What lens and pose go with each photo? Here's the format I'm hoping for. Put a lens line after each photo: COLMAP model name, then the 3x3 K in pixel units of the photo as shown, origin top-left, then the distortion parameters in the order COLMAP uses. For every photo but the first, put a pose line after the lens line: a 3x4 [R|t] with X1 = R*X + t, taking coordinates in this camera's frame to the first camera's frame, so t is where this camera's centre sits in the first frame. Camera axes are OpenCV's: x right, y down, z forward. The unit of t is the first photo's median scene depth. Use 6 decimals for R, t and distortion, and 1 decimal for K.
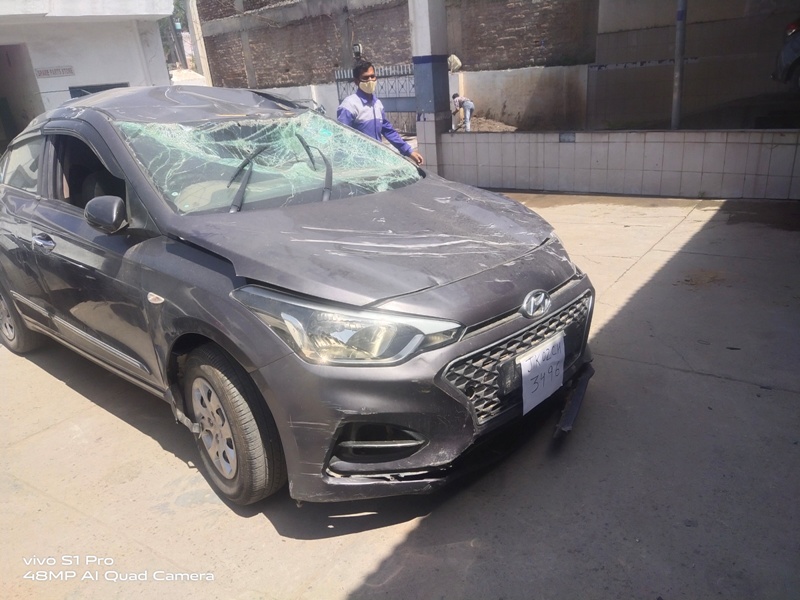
lens RADIAL K [[591.7, 0, 392.2], [0, 591.7, 304.2], [0, 0, 1]] dist [0.034169, -0.040208]
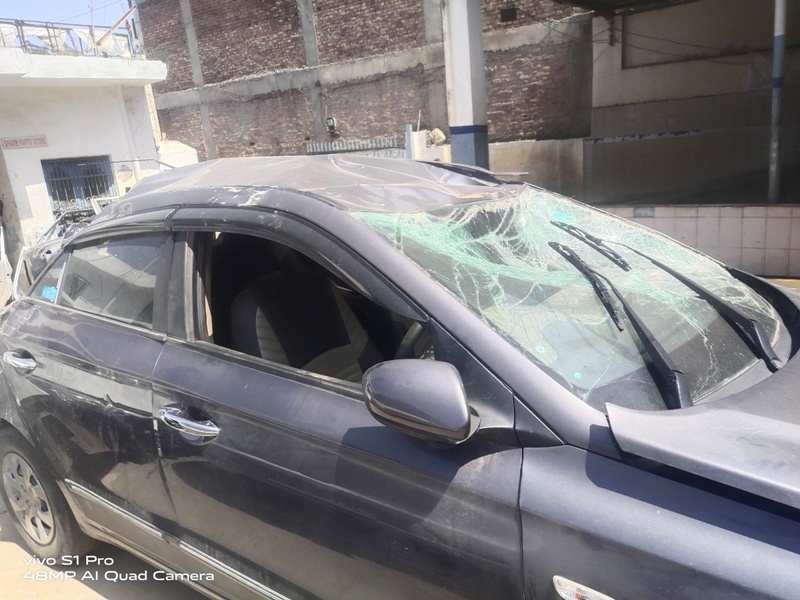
lens RADIAL K [[591.7, 0, 398.8], [0, 591.7, 304.3], [0, 0, 1]] dist [0.034169, -0.040208]
pose [[0.992408, -0.029854, 0.119314, -0.092288], [0.043220, 0.992873, -0.111060, -0.029163], [-0.115148, 0.115373, 0.986625, 0.085178]]
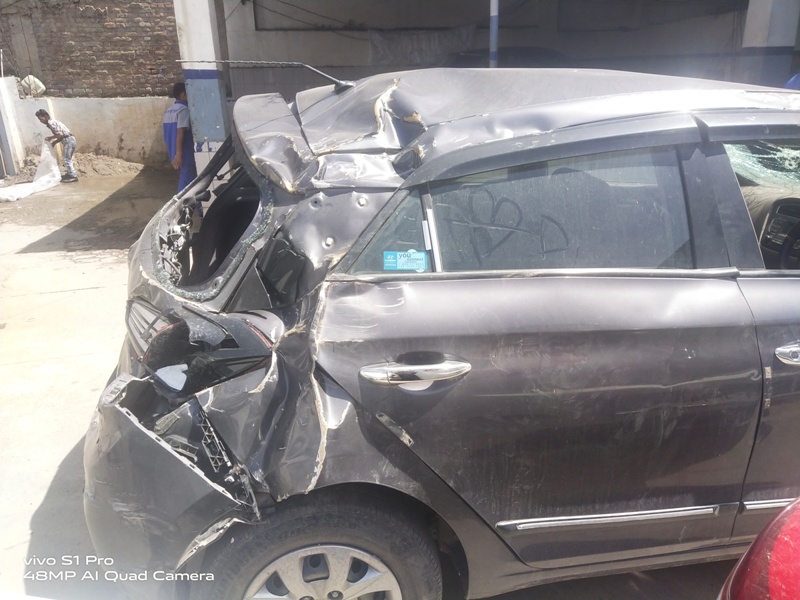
lens RADIAL K [[591.7, 0, 393.0], [0, 591.7, 299.0], [0, 0, 1]] dist [0.034169, -0.040208]
pose [[0.656144, -0.186723, 0.731170, -0.232740], [0.238749, 0.970500, 0.033591, -0.050568], [-0.715873, 0.152525, 0.681367, 0.185027]]
